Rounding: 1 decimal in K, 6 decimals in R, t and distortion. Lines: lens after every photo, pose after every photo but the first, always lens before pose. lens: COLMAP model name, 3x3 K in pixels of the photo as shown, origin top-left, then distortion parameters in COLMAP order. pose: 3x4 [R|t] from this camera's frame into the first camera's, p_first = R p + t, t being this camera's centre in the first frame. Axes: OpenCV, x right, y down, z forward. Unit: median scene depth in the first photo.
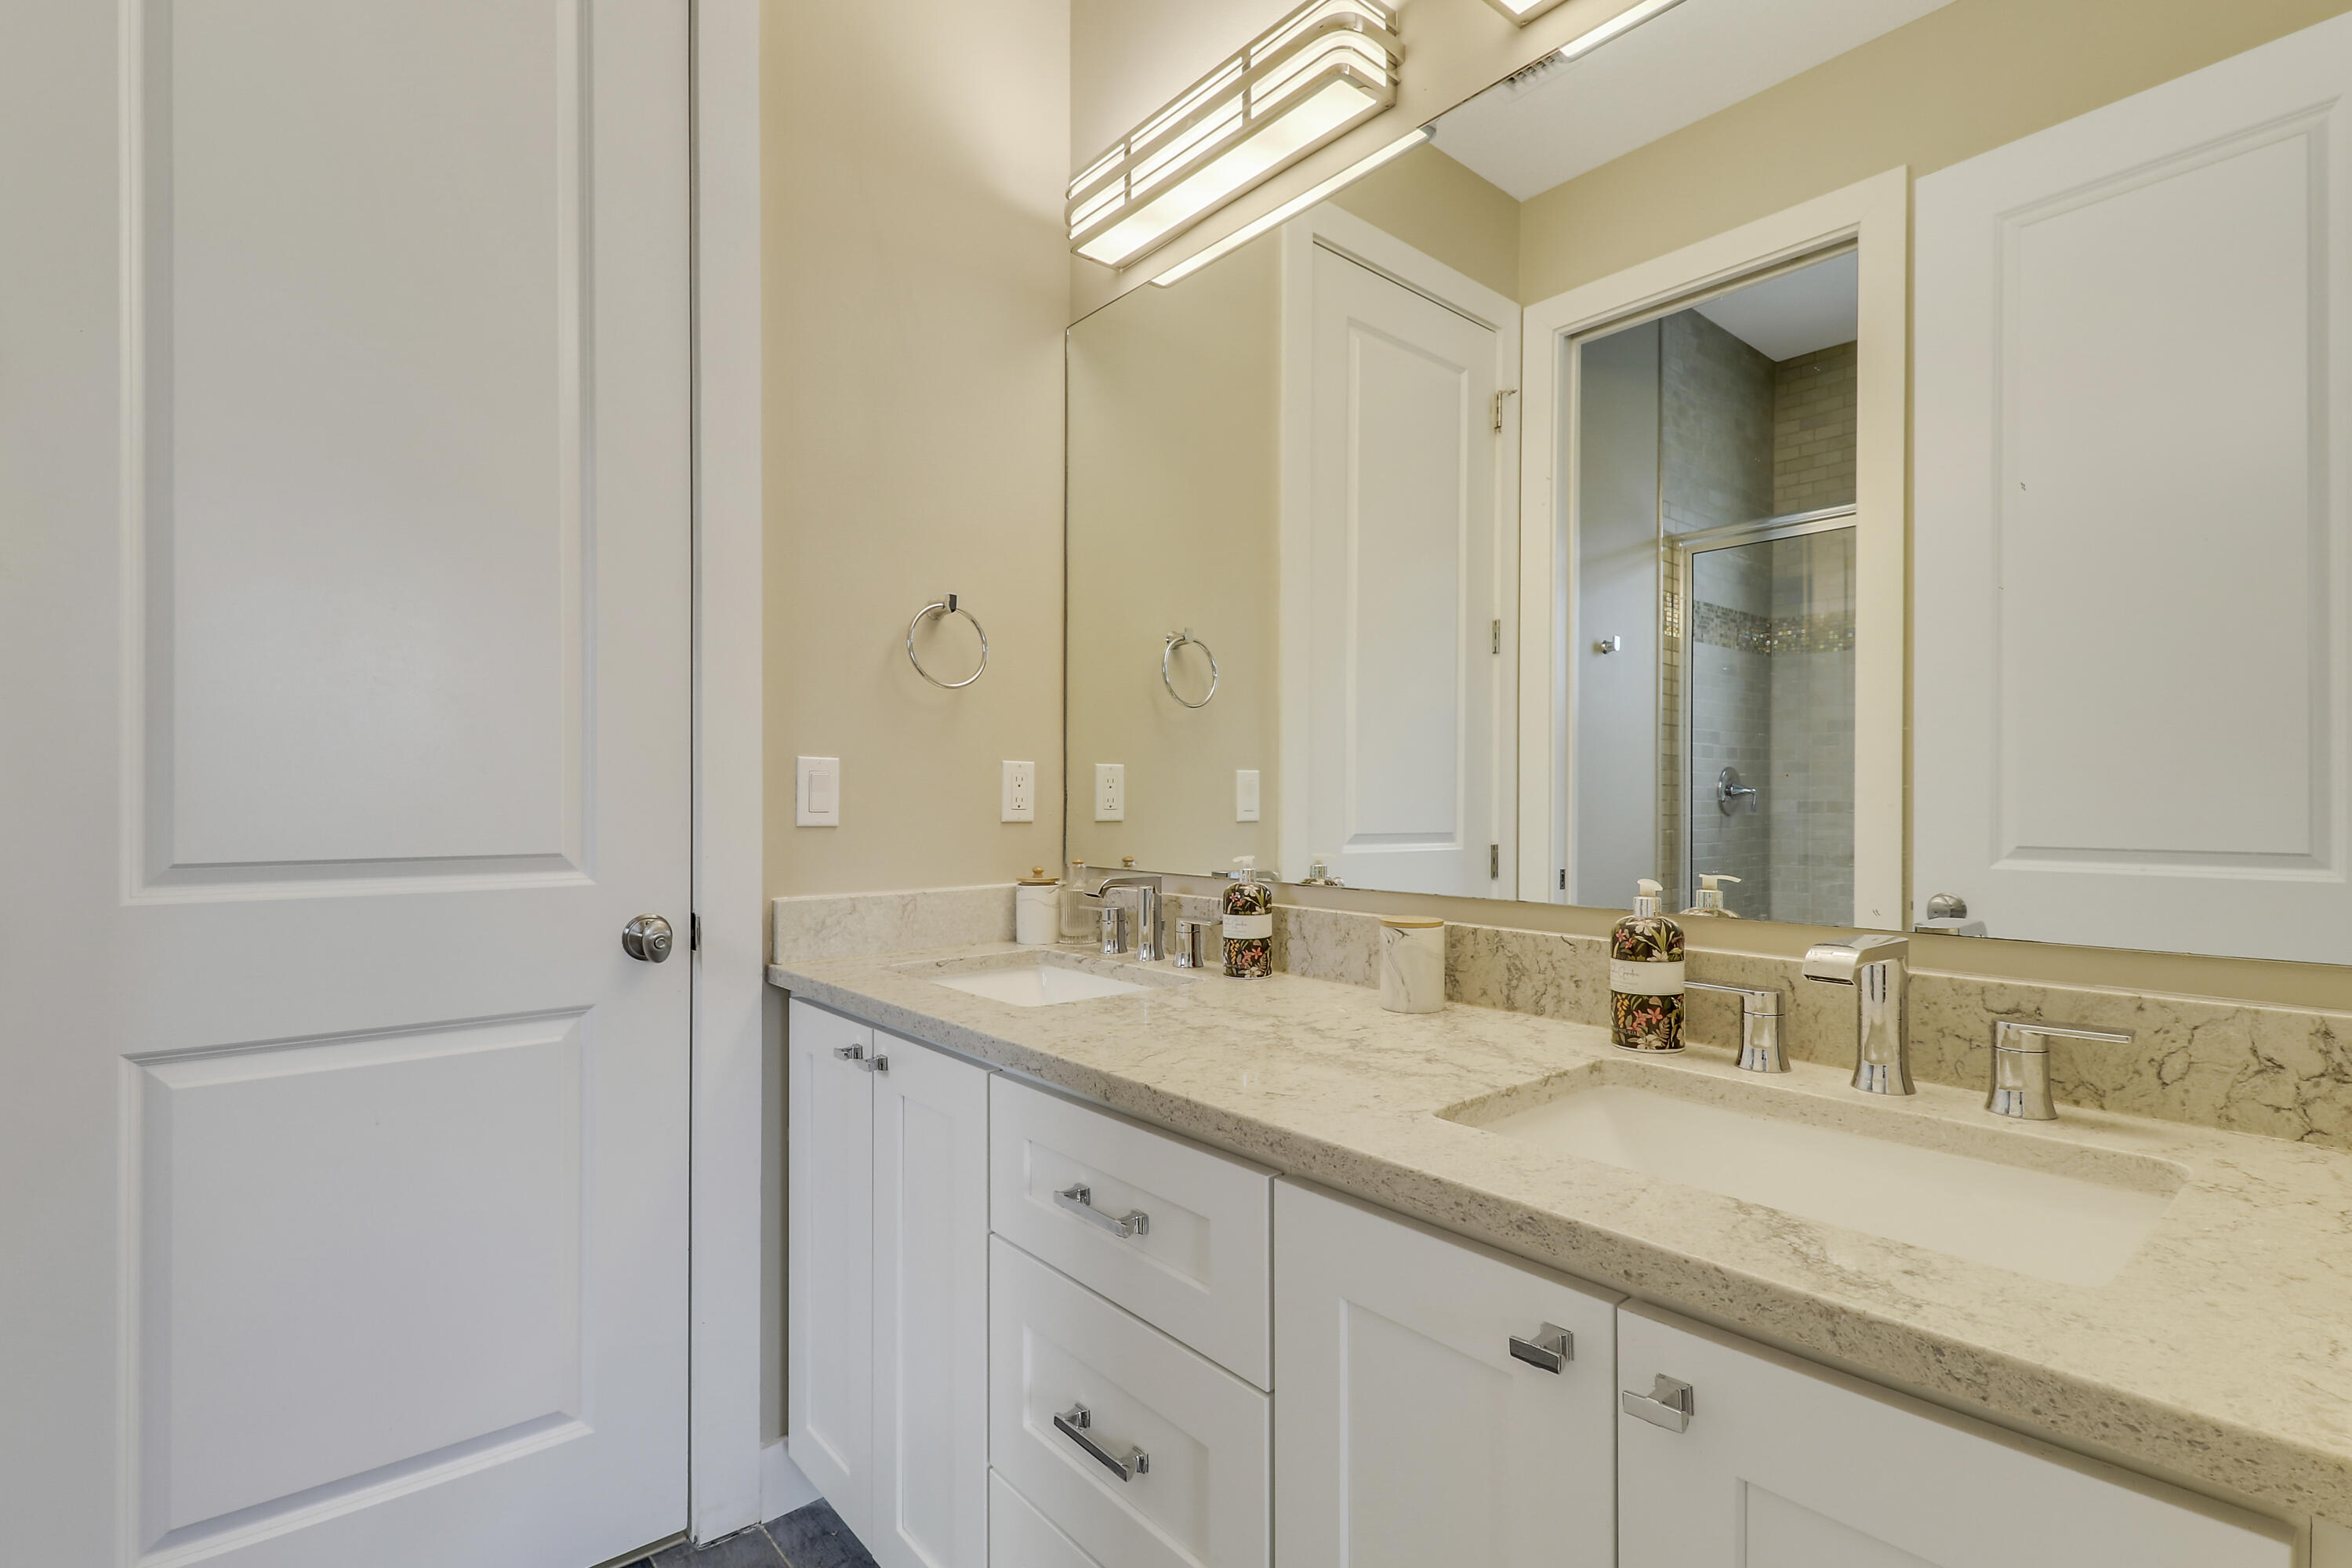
lens RADIAL K [[1104.6, 0, 1172.5], [0, 1104.6, 794.6], [0, 0, 1]] dist [0.012393, -0.000096]
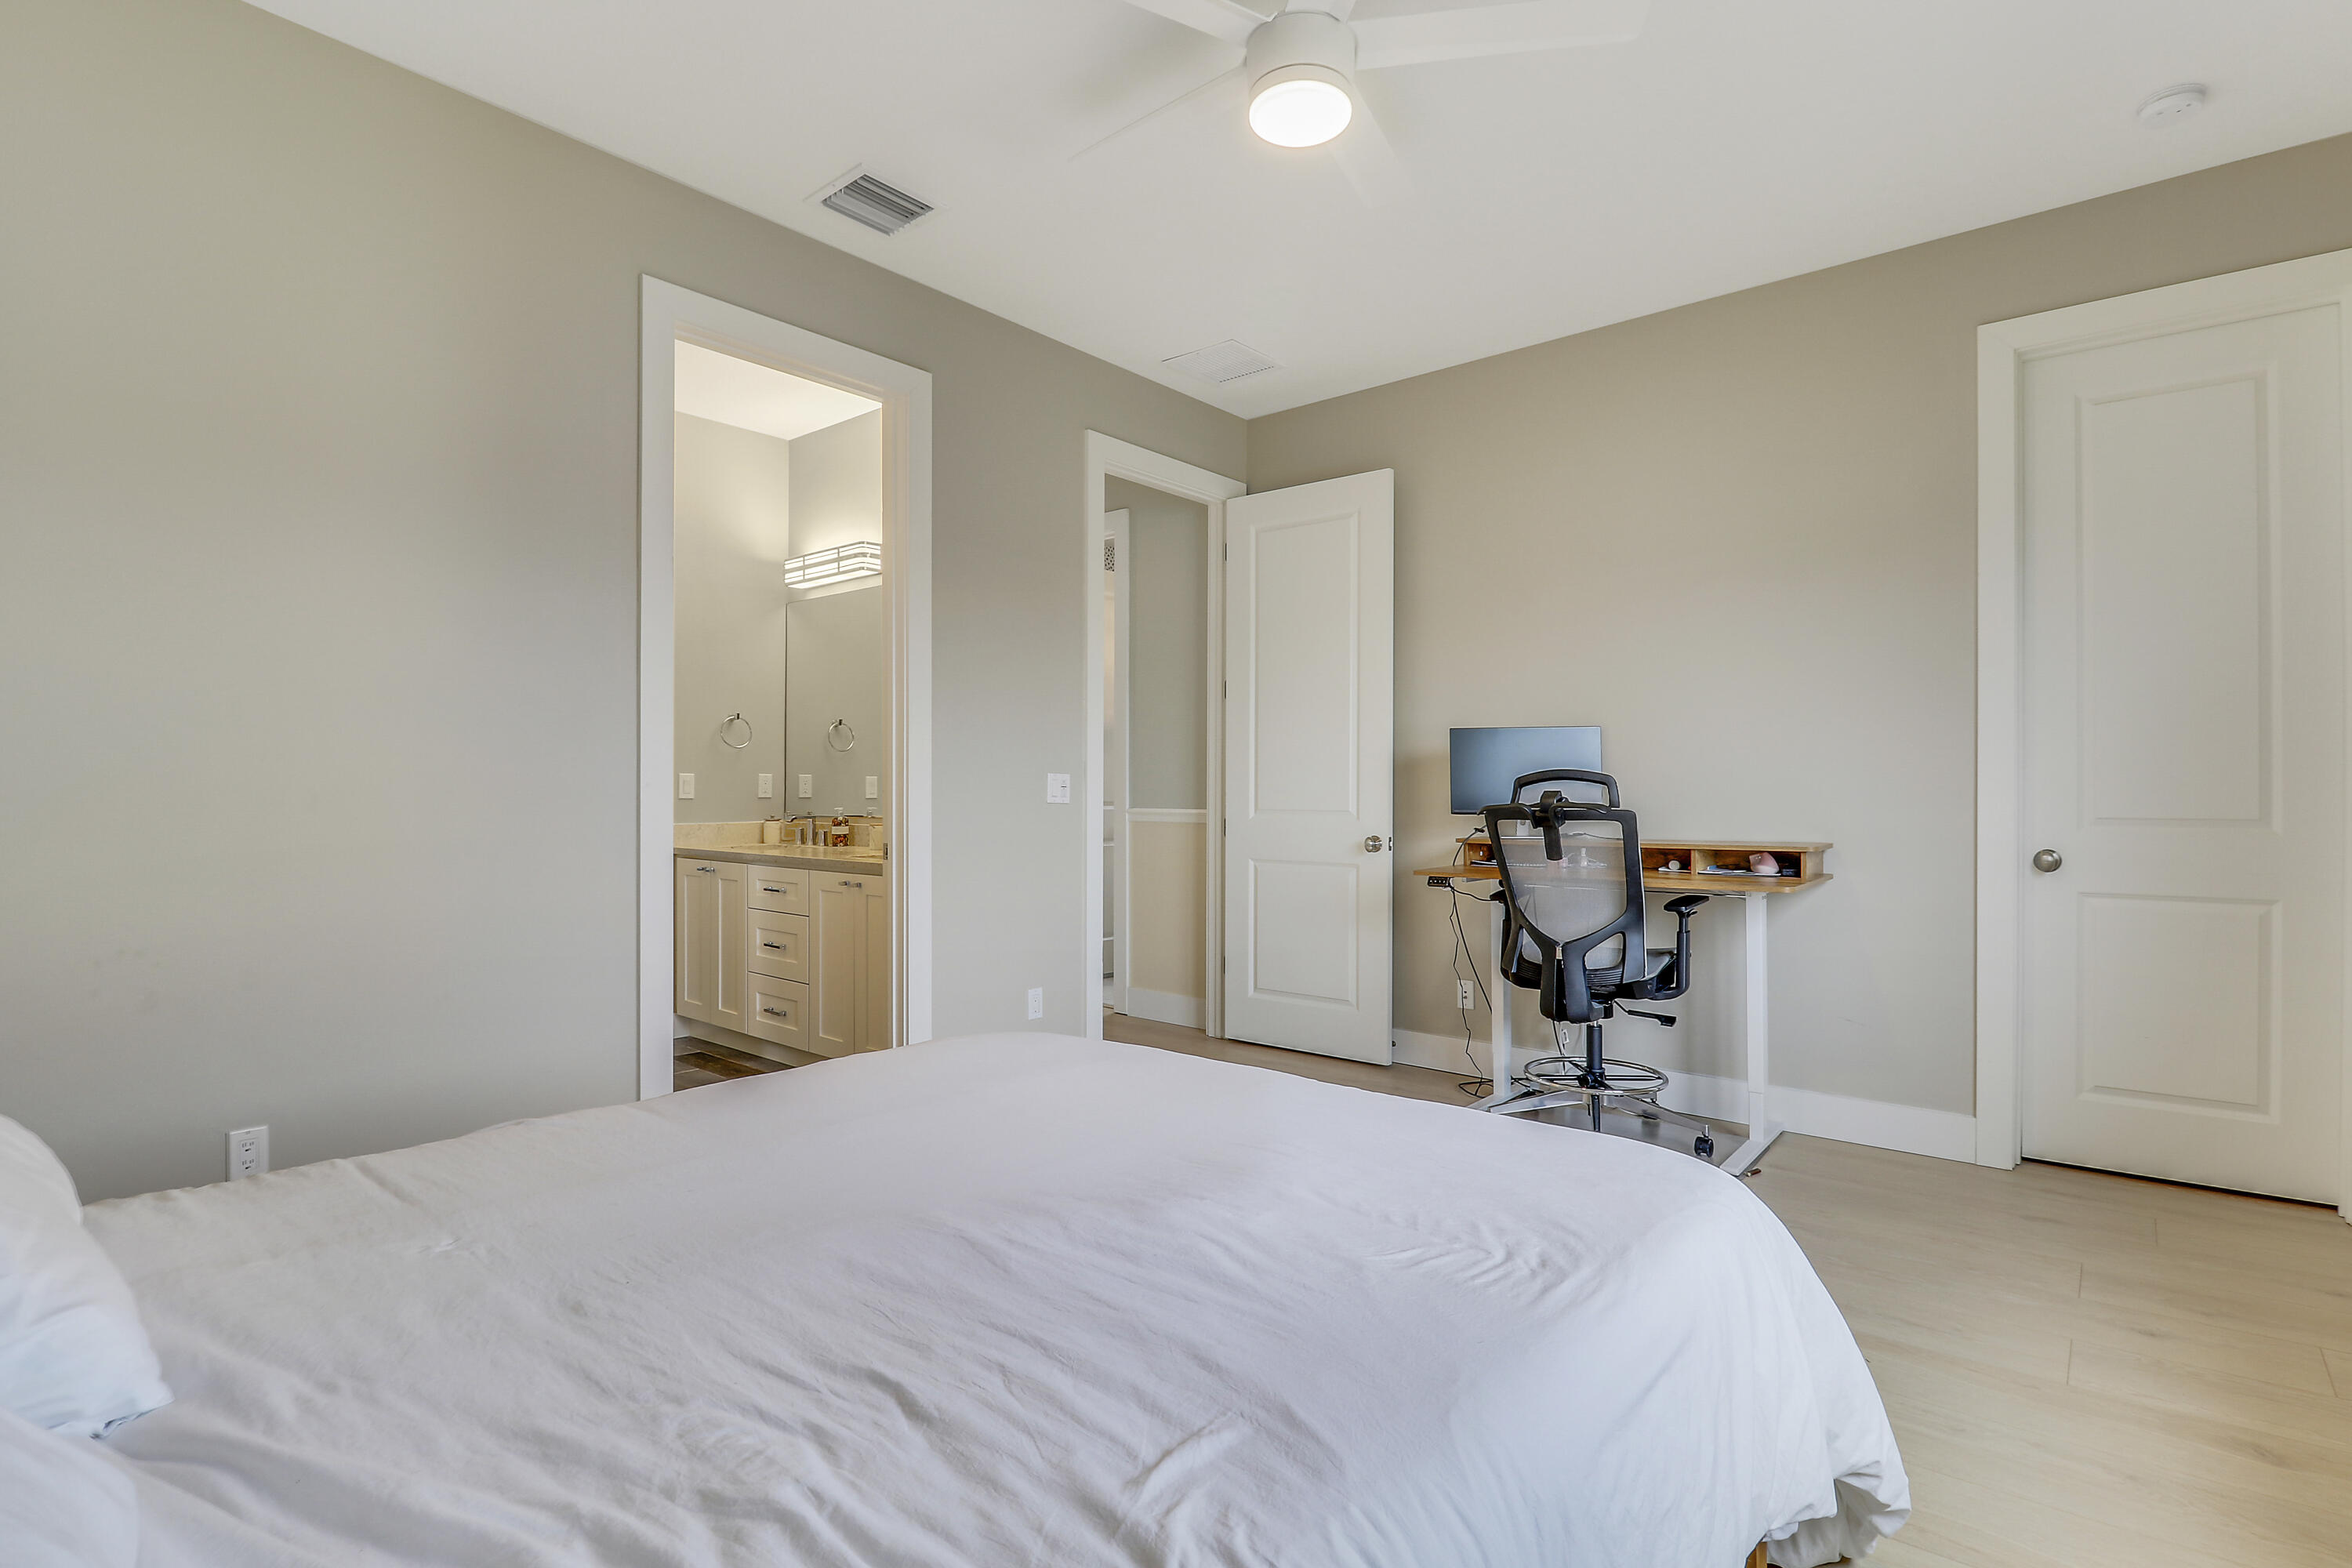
lens RADIAL K [[1104.6, 0, 1185.8], [0, 1104.6, 782.8], [0, 0, 1]] dist [0.012393, -0.000096]
pose [[0.982447, 0.003885, 0.186502, 0.384911], [-0.003826, 0.999992, -0.000679, -0.012717], [-0.186503, -0.000046, 0.982454, -1.931575]]
